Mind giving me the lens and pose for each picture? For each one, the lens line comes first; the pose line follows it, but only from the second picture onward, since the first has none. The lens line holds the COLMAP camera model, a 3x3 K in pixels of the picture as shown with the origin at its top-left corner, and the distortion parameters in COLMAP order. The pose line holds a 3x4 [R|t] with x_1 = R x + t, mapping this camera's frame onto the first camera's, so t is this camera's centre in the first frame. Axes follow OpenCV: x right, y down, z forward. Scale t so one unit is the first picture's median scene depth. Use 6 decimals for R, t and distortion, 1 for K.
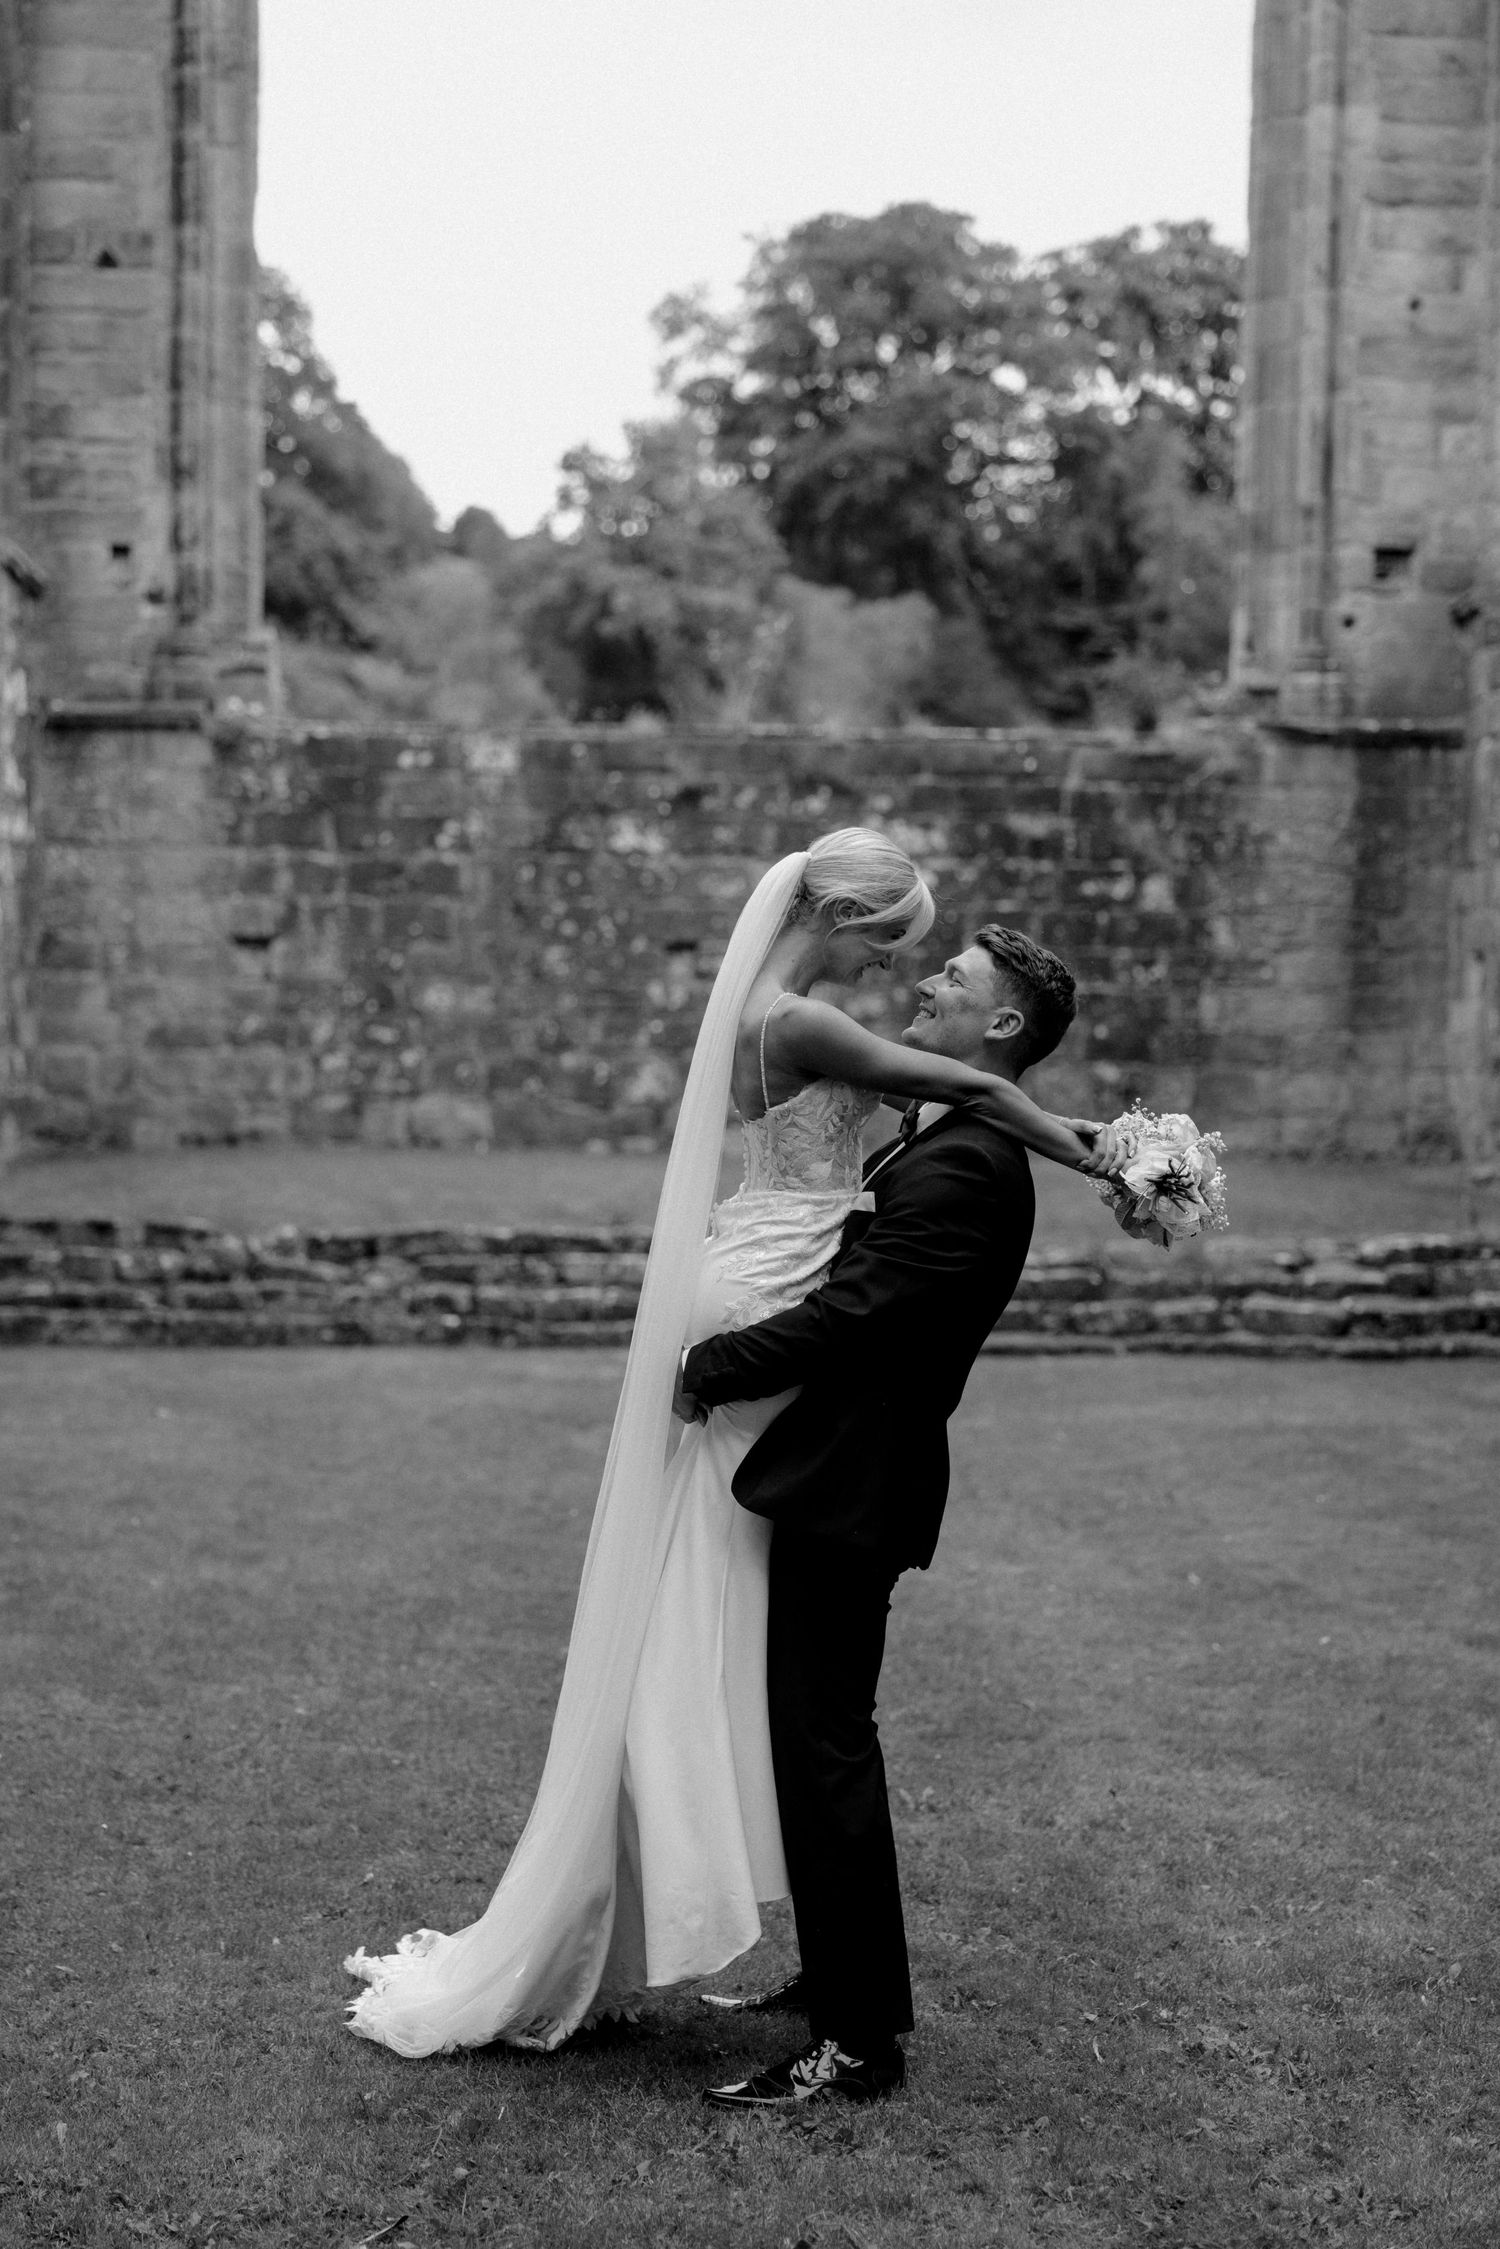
lens RADIAL K [[3831.7, 0, 710.4], [0, 3831.7, 1132.5], [0, 0, 1]] dist [0.004277, 0.086154]
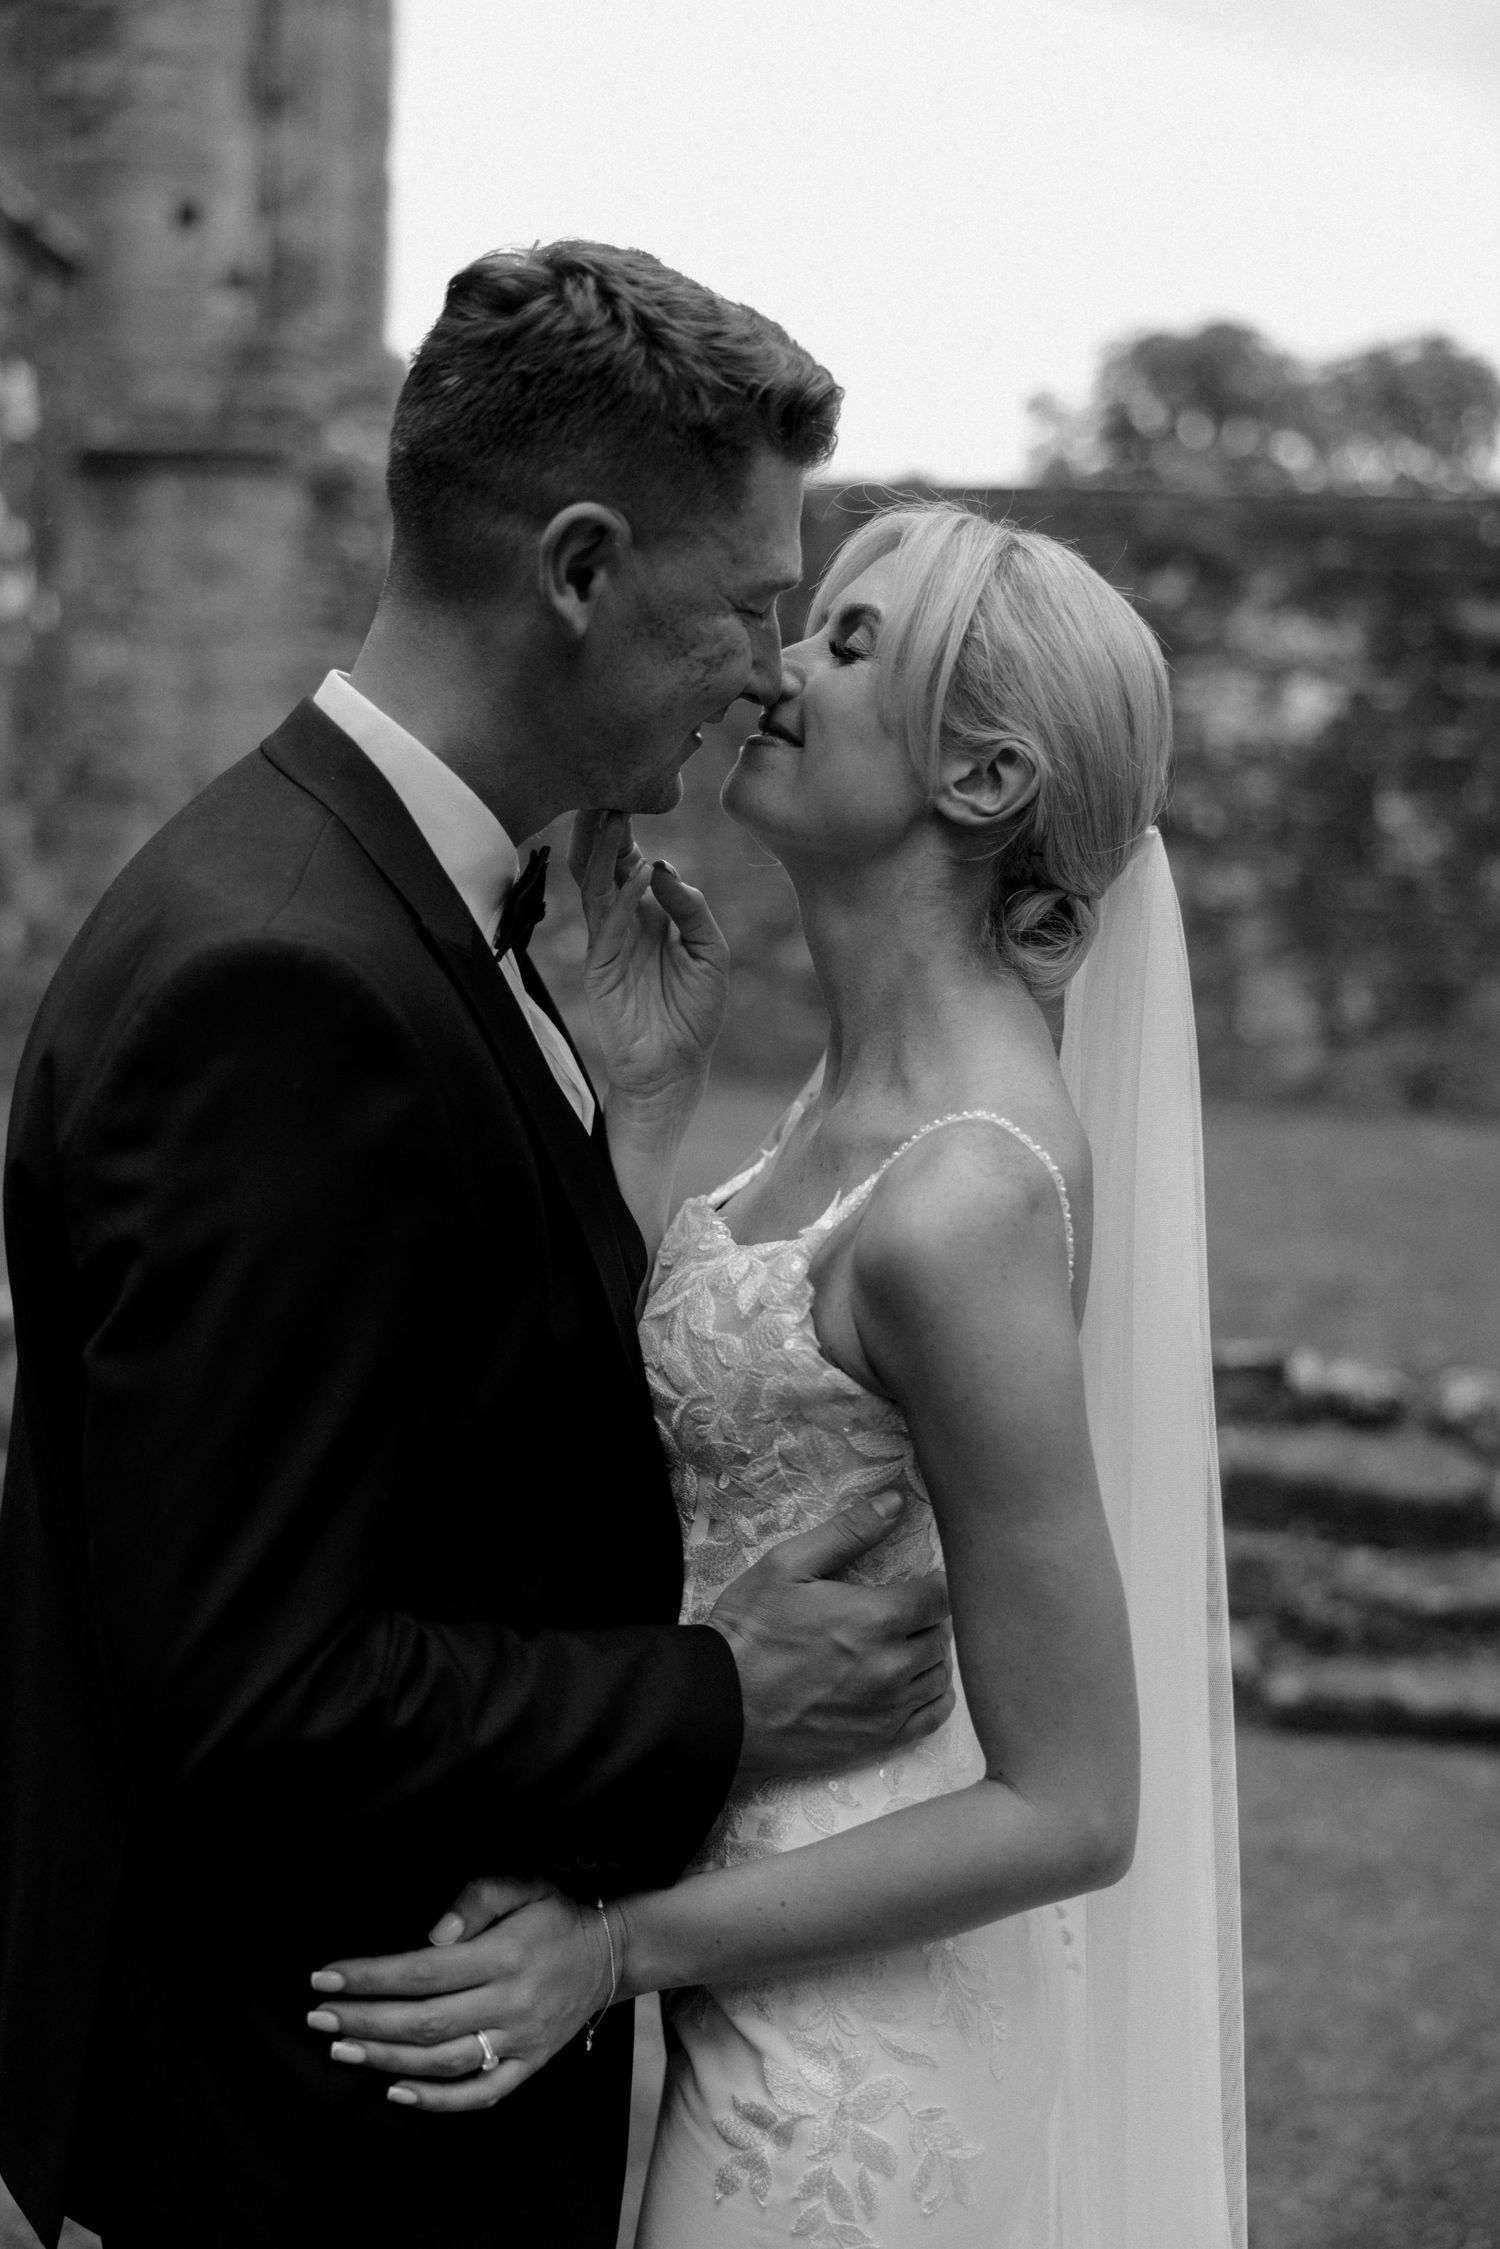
lens RADIAL K [[2718.6, 0, 749.9], [0, 2718.6, 1040.6], [0, 0, 1]] dist [0.121654, -0.327952]
pose [[0.993704, 0.031028, -0.107654, 0.008469], [-0.029674, 0.999459, 0.014157, -0.009609], [0.108035, -0.010873, 0.994088, 0.504119]]
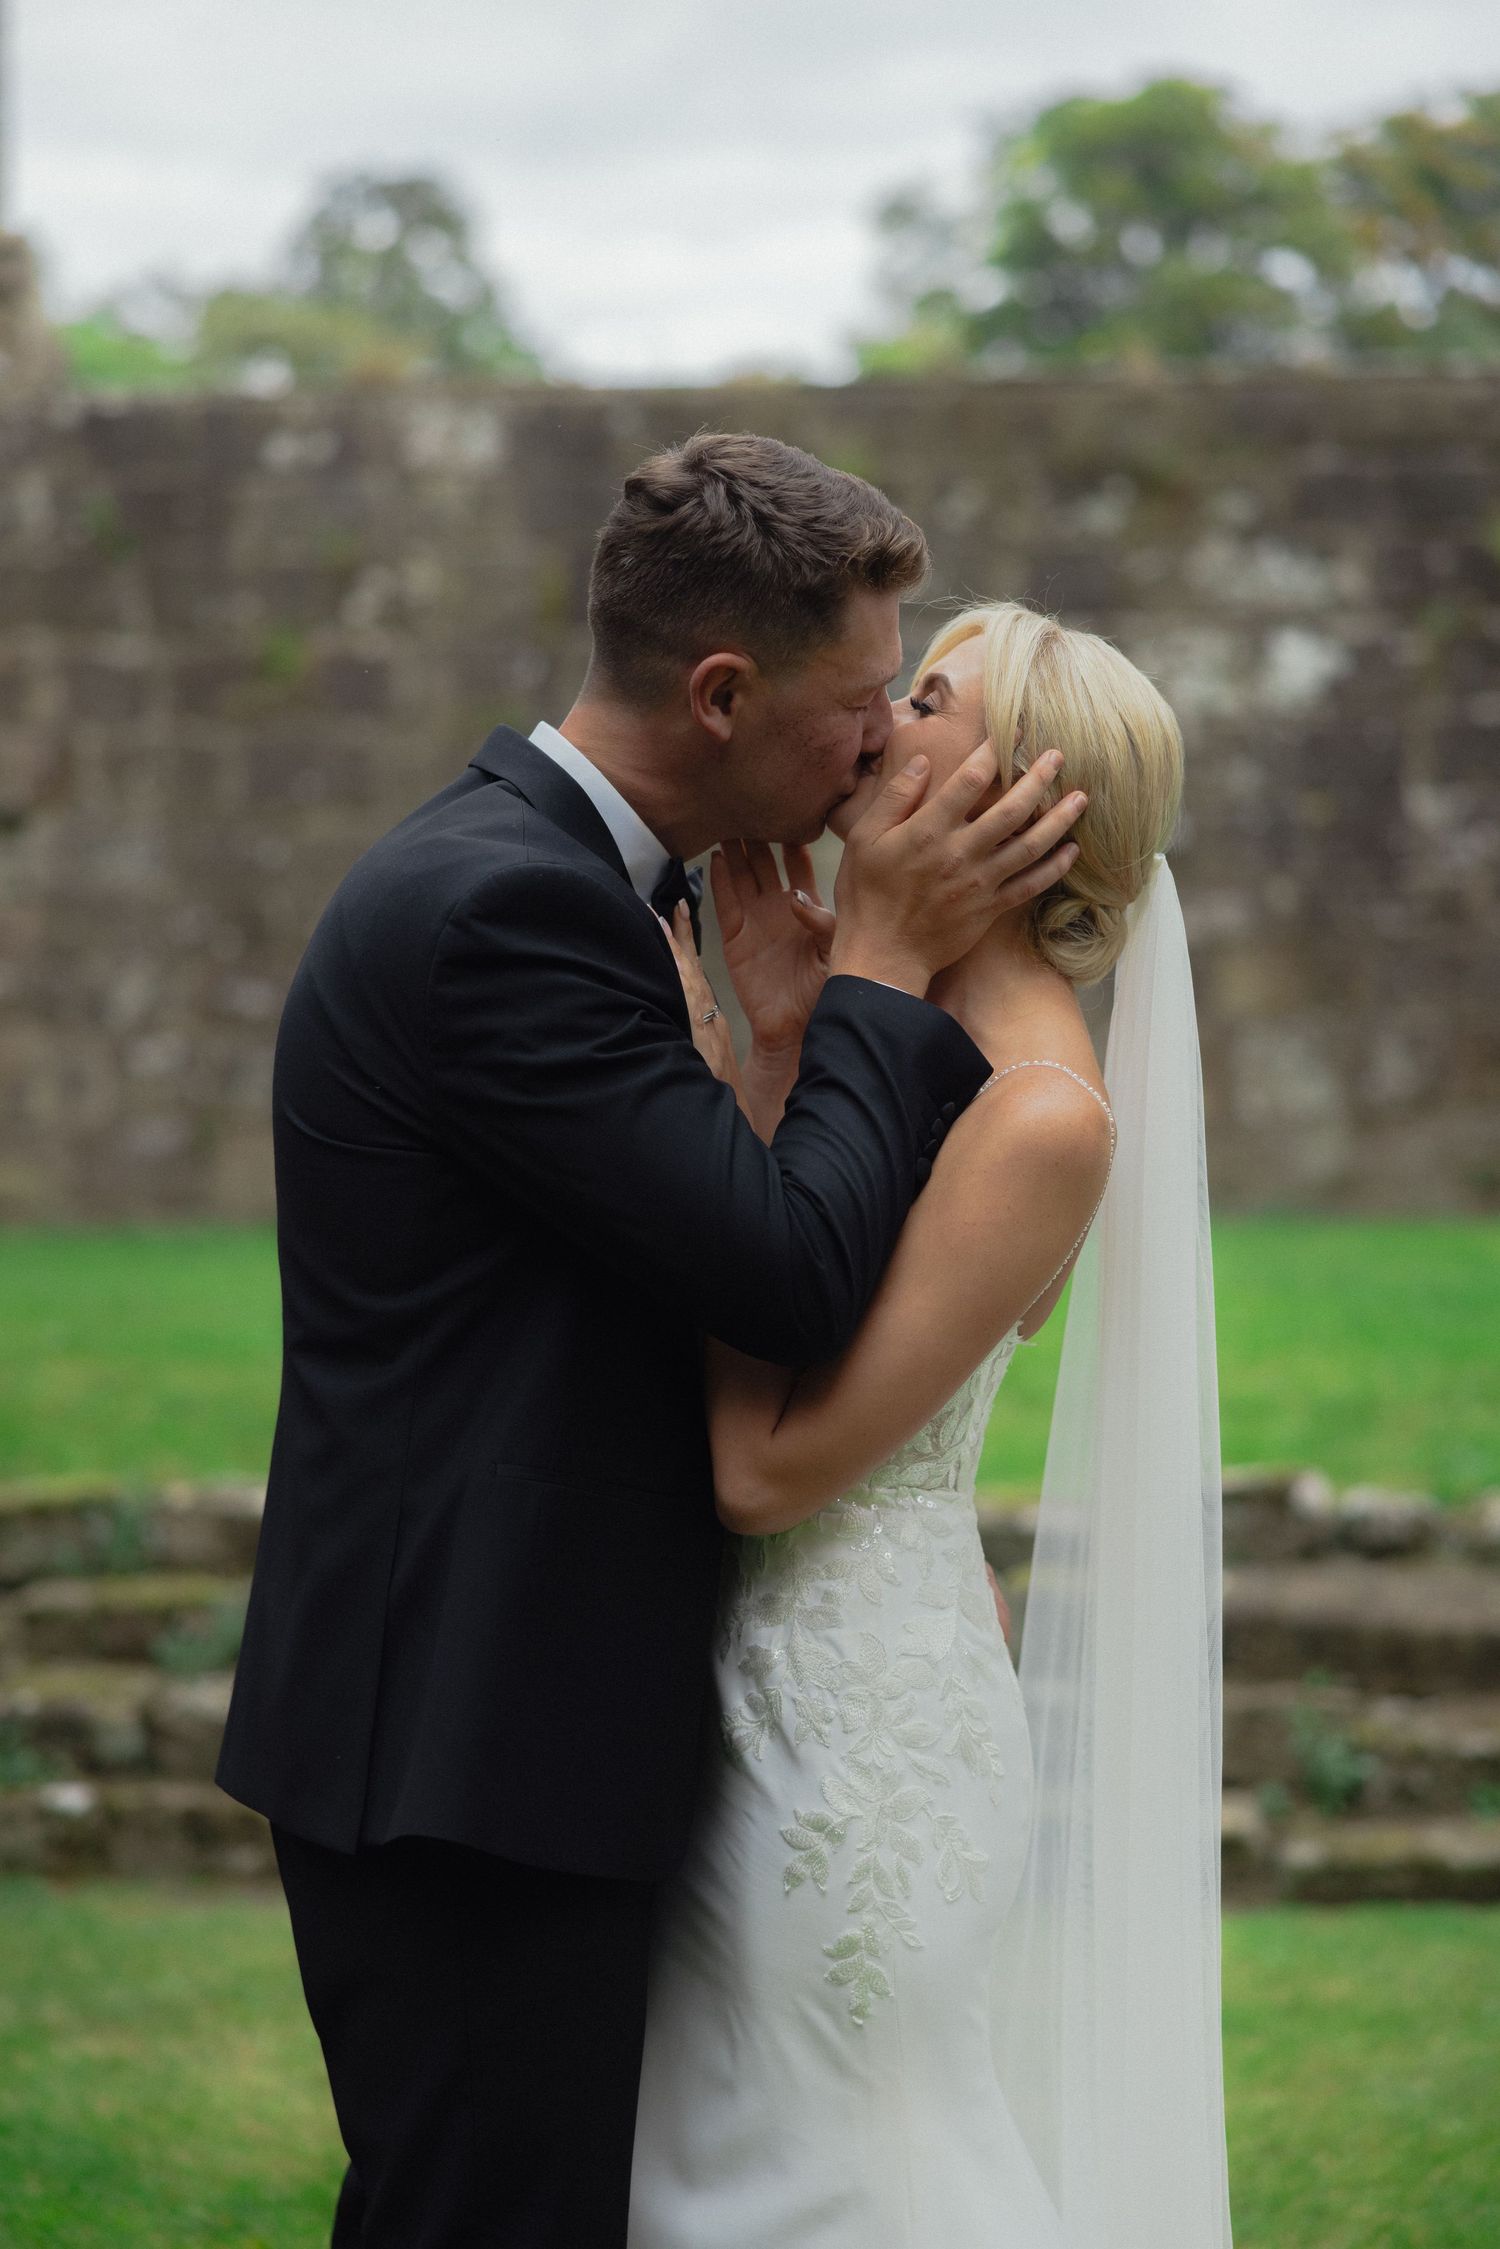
lens RADIAL K [[4355.7, 0, 750.0], [0, 4355.7, 1124.5], [0, 0, 1]] dist [-0.090798, -0.193875]
pose [[0.998564, -0.023058, -0.048348, 0.007307], [0.022723, 0.999714, -0.007467, -0.003401], [0.048506, 0.006358, 0.998803, 0.434658]]
